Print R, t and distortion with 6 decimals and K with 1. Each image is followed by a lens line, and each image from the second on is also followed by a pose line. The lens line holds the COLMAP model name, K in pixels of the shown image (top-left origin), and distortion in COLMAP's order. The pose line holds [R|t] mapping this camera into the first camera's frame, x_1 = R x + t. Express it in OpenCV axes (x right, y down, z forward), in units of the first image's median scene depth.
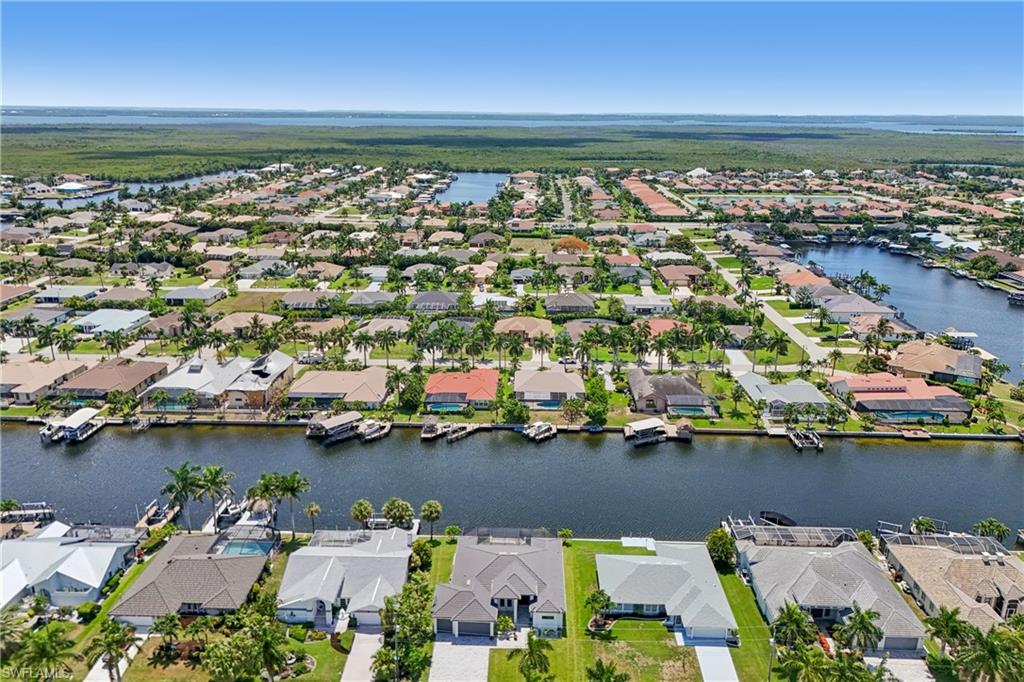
lens RADIAL K [[734.7, 0, 510.9], [0, 734.7, 355.6], [0, 0, 1]] dist [0.082851, -0.103468]
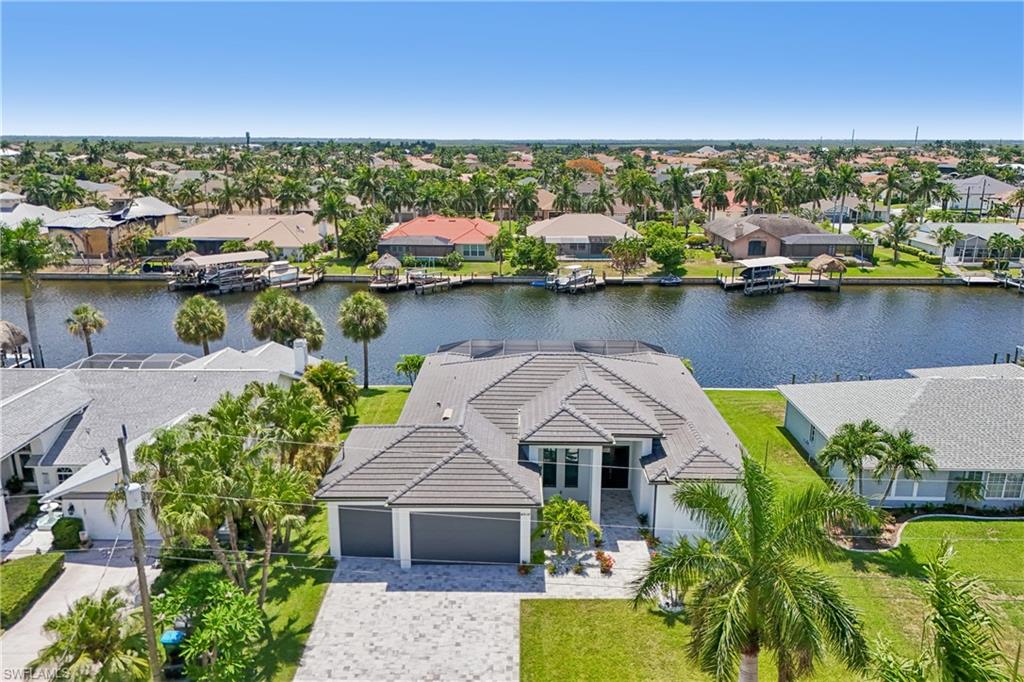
lens RADIAL K [[701.6, 0, 512.0], [0, 701.6, 341.0], [0, 0, 1]] dist [0.028144, 0.000491]
pose [[0.999764, -0.006157, 0.020832, -0.034500], [0.008079, 0.995589, -0.093472, 0.300842], [-0.020164, 0.093618, 0.995404, 0.677602]]
